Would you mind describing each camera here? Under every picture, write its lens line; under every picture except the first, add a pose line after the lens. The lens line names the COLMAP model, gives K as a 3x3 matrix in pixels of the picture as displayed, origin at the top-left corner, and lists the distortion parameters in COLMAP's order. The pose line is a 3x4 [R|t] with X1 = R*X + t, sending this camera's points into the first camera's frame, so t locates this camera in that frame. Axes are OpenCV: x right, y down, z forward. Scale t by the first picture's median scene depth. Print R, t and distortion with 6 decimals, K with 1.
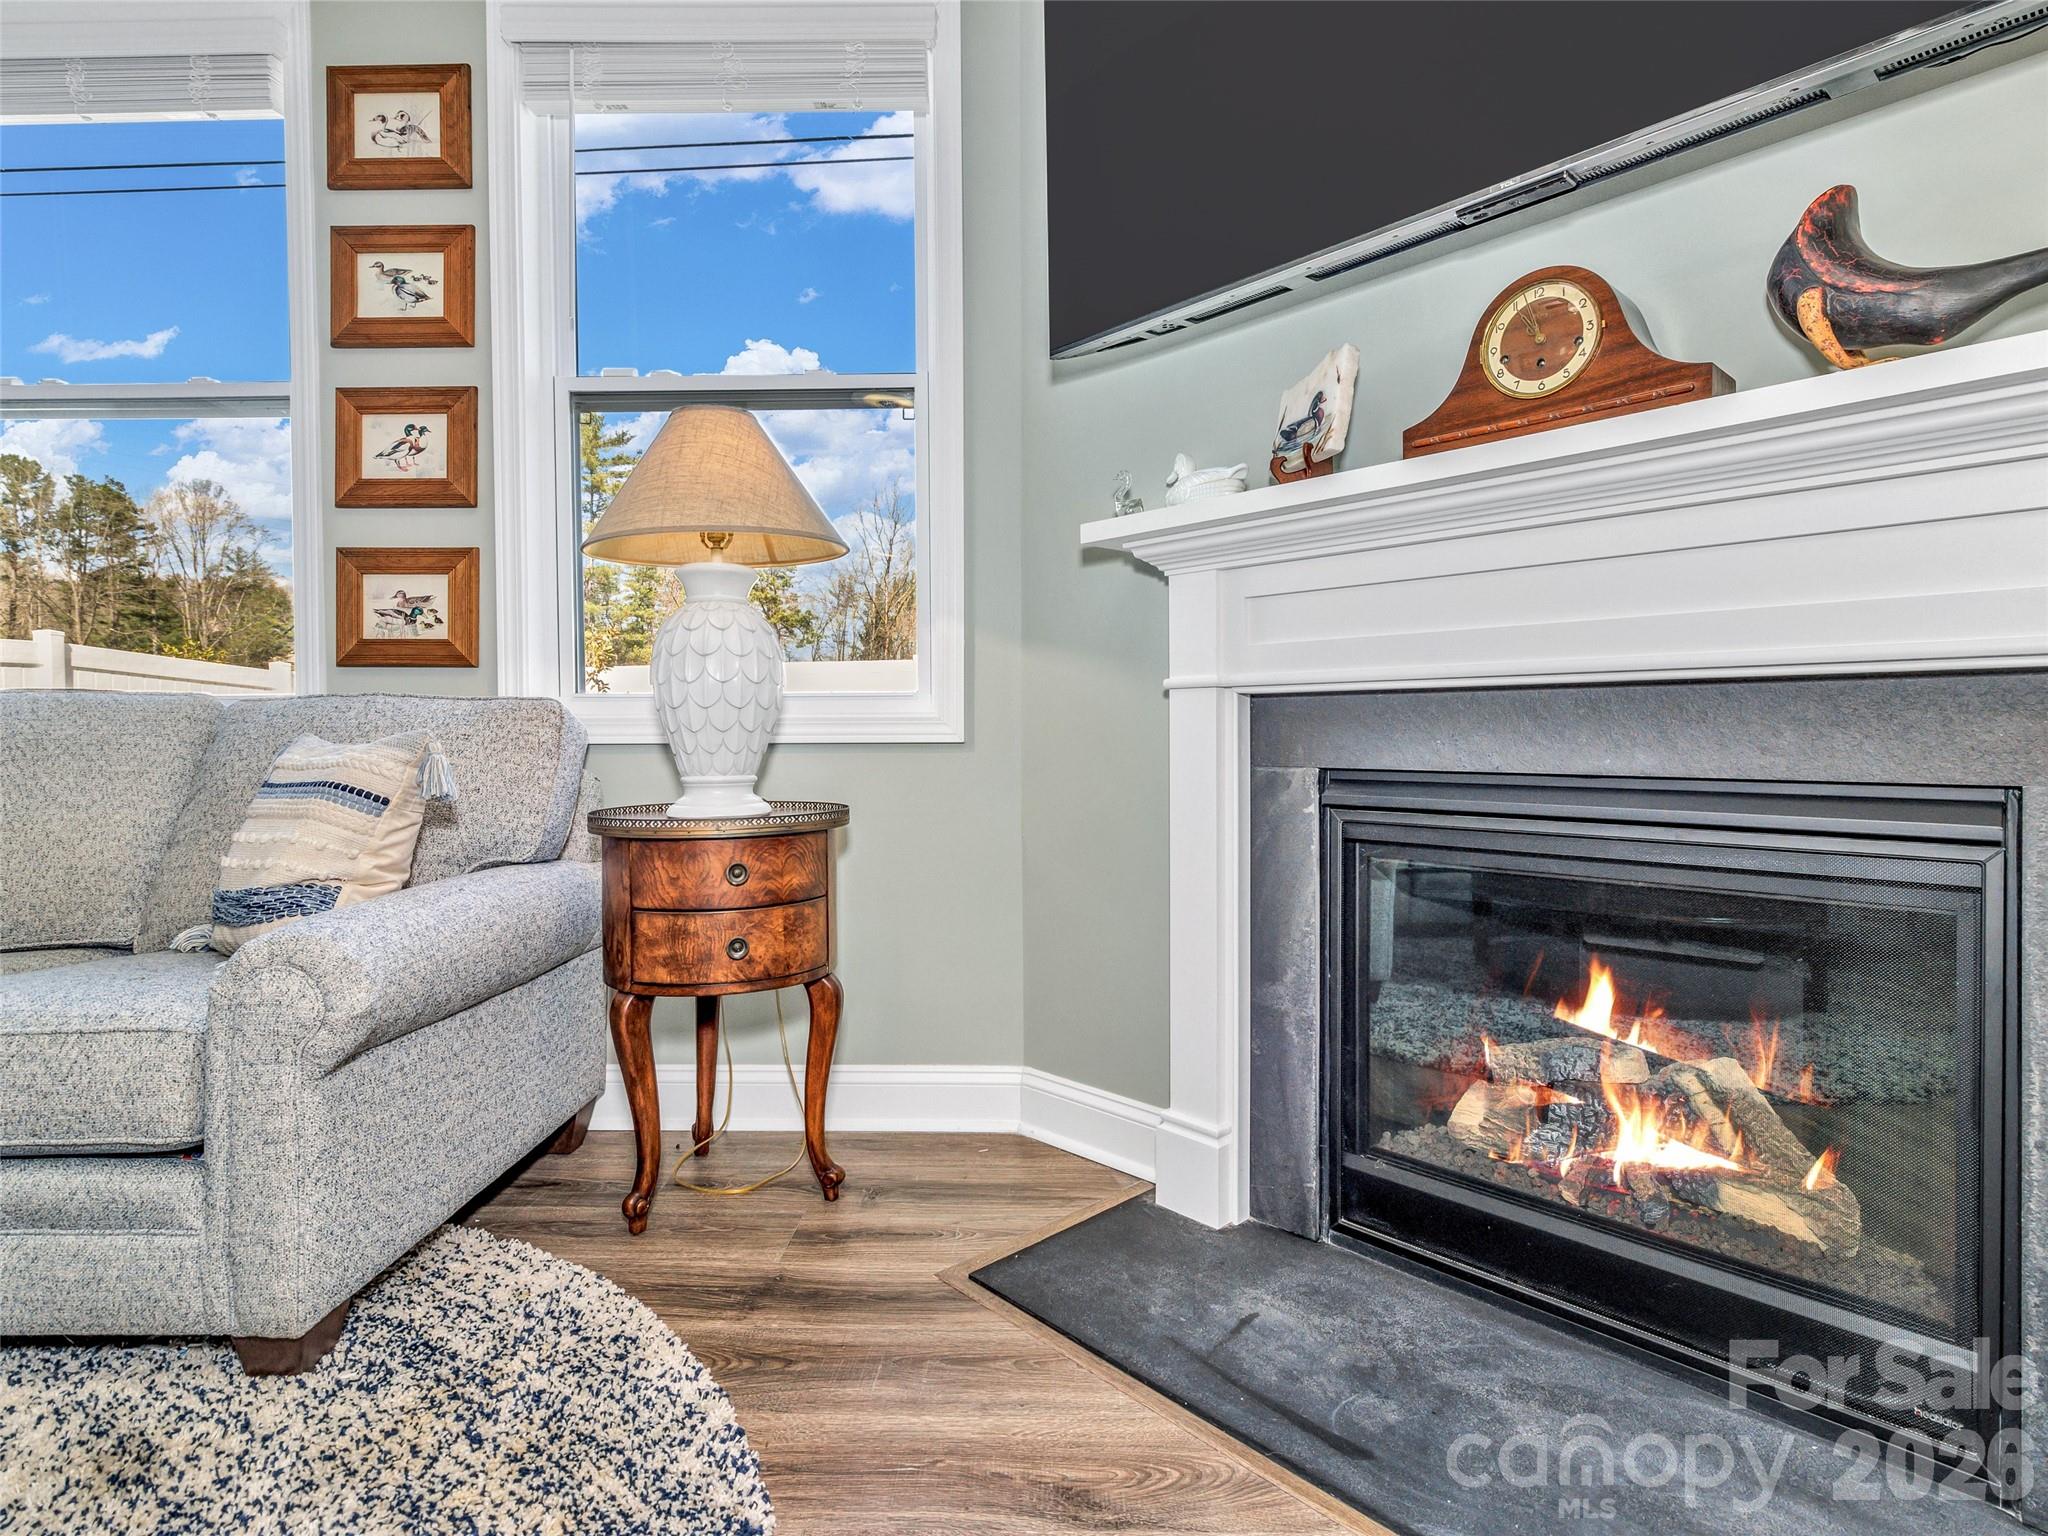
lens RADIAL K [[1061.4, 0, 1028.7], [0, 1061.4, 739.0], [0, 0, 1]] dist [0.000840, 0.000753]
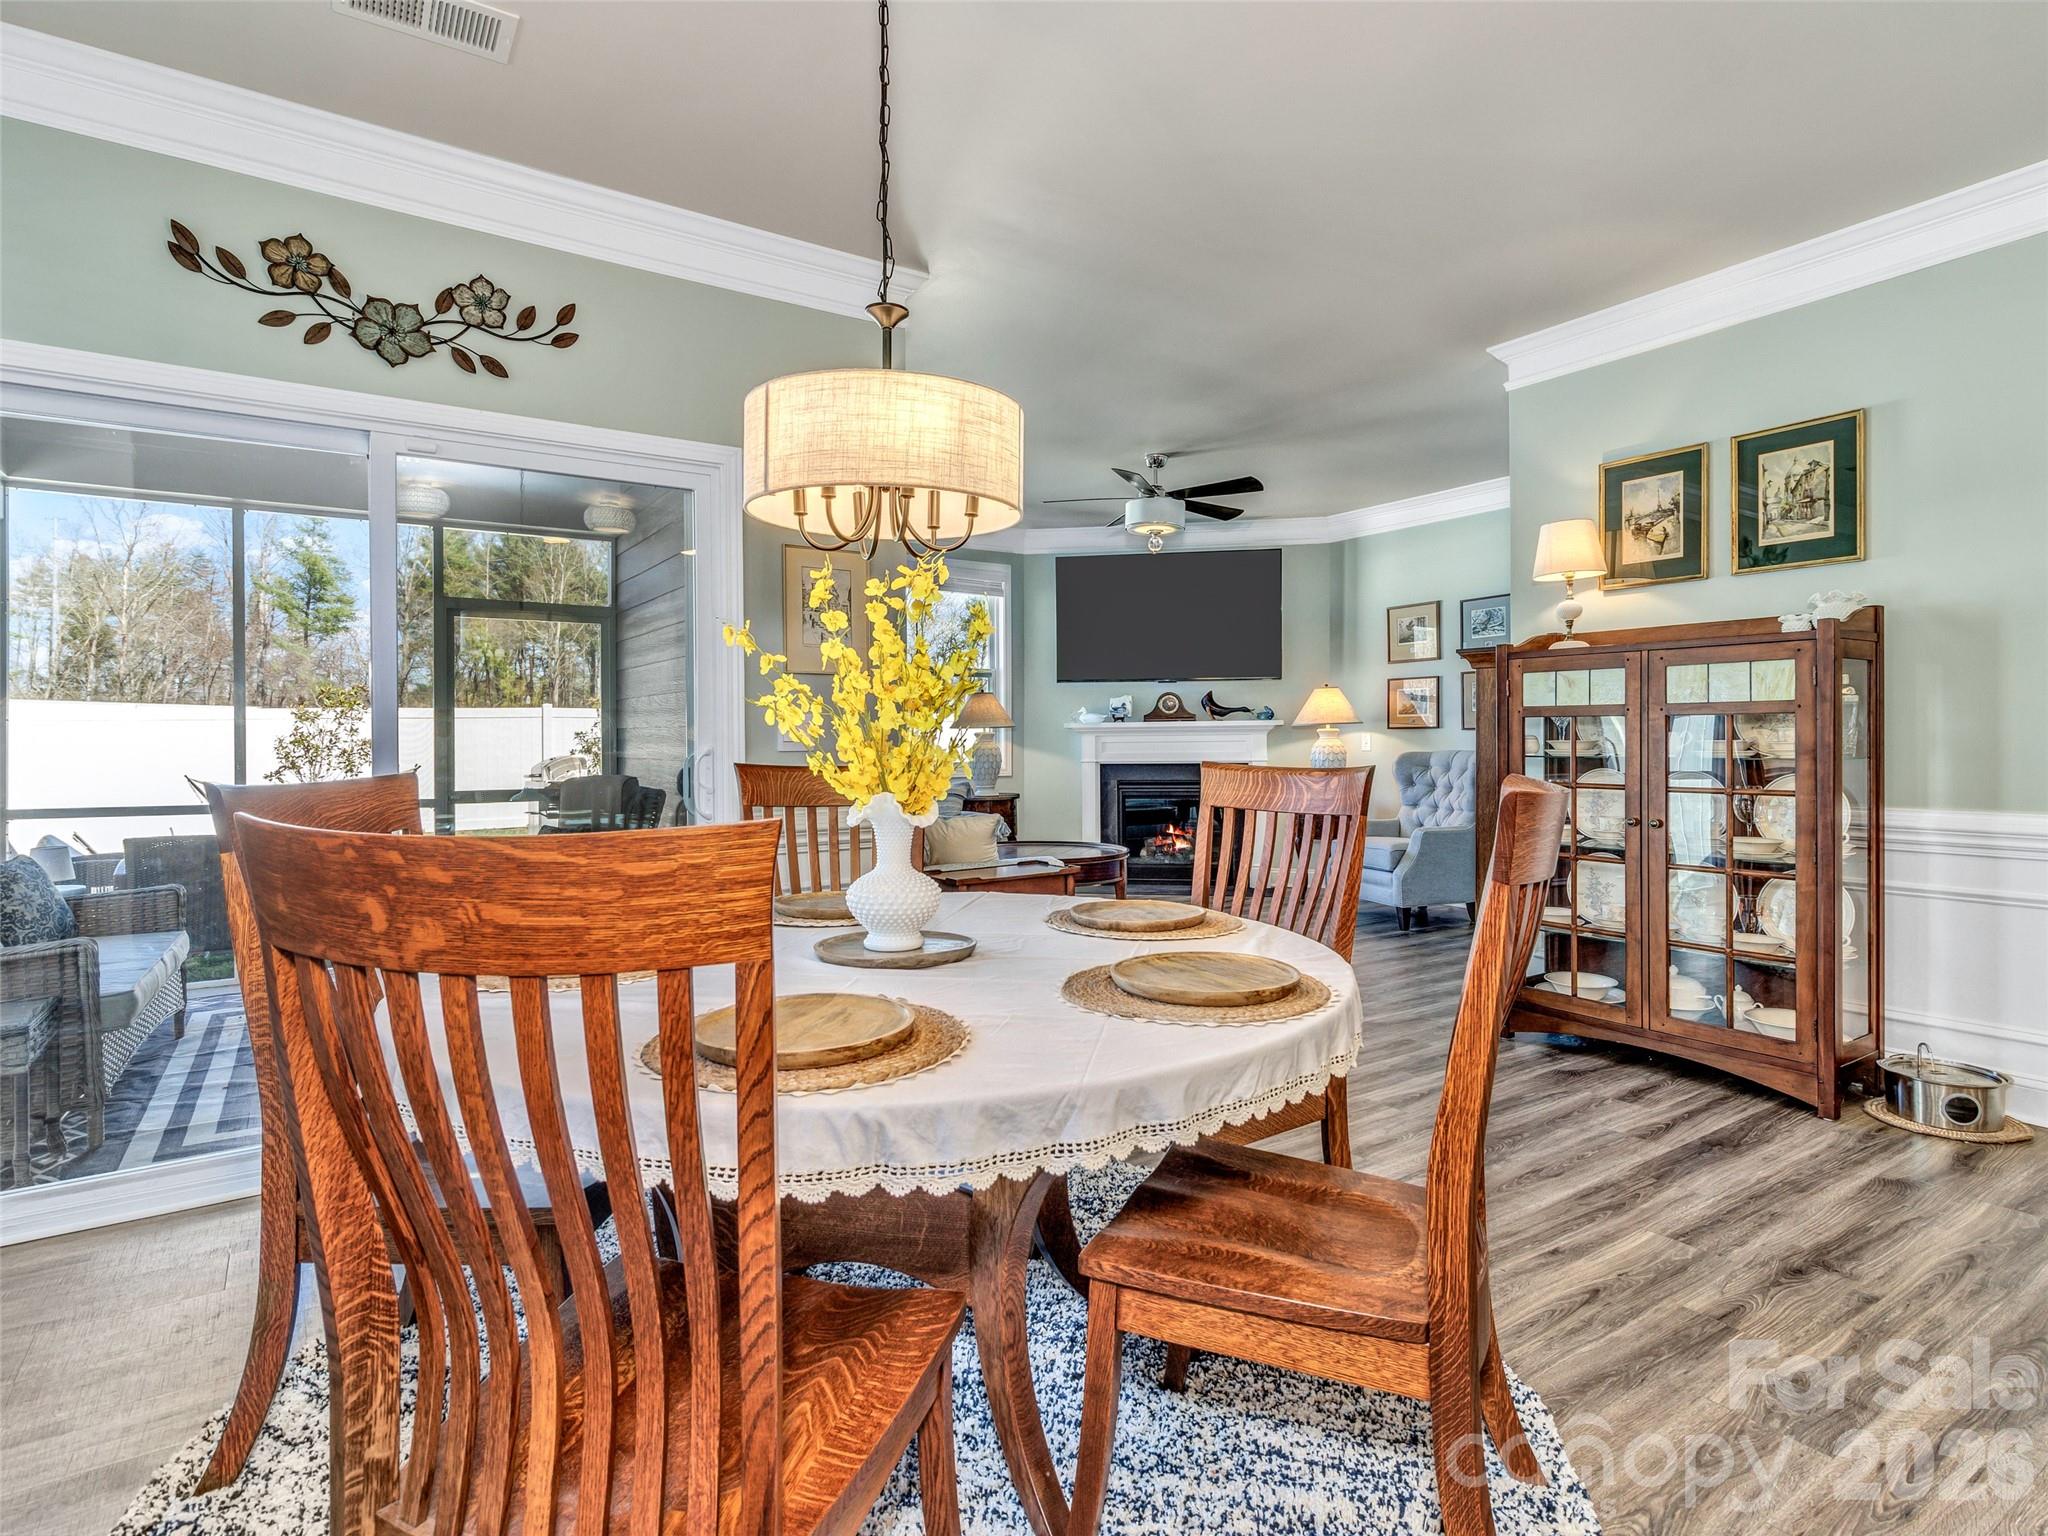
lens RADIAL K [[1073.9, 0, 1031.9], [0, 1073.9, 741.0], [0, 0, 1]] dist [-0.001244, 0.002833]
pose [[0.814207, 0.002651, 0.580569, -2.100232], [0.011890, 0.999704, -0.021240, -0.038570], [-0.580453, 0.024197, 0.813934, -1.980686]]
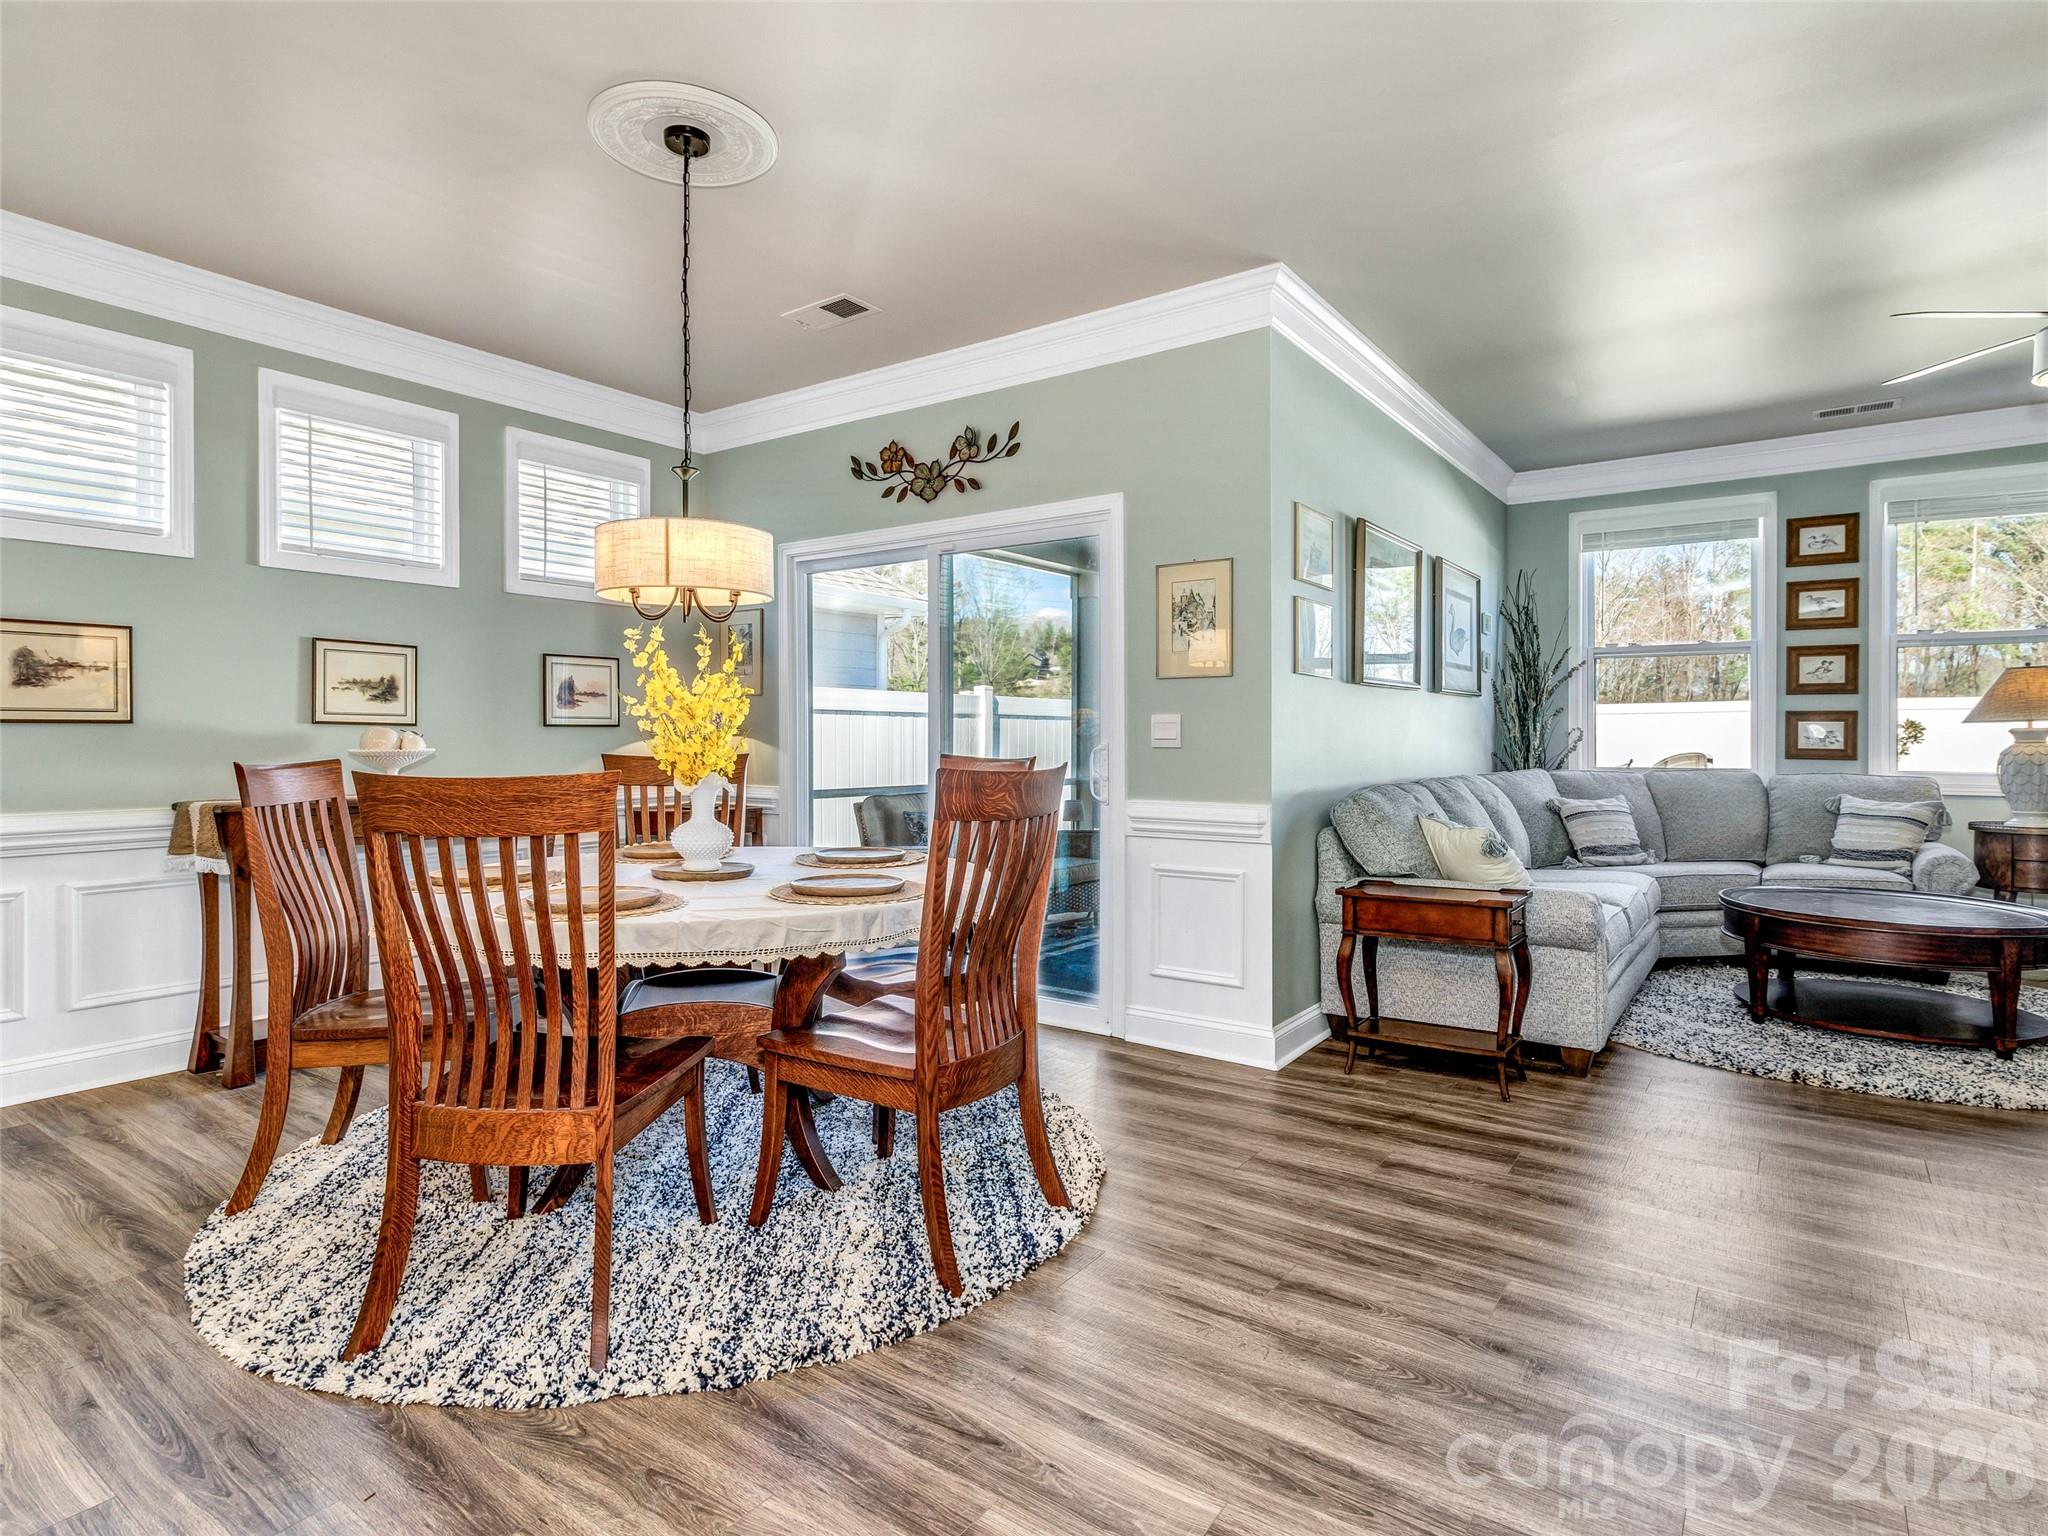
lens RADIAL K [[1086.9, 0, 1029.0], [0, 1086.9, 741.0], [0, 0, 1]] dist [0.002698, 0.001490]
pose [[0.829501, 0.012021, -0.558377, -0.704592], [-0.020987, 0.999733, -0.009655, -0.049045], [0.558111, 0.019728, 0.829531, -2.110919]]
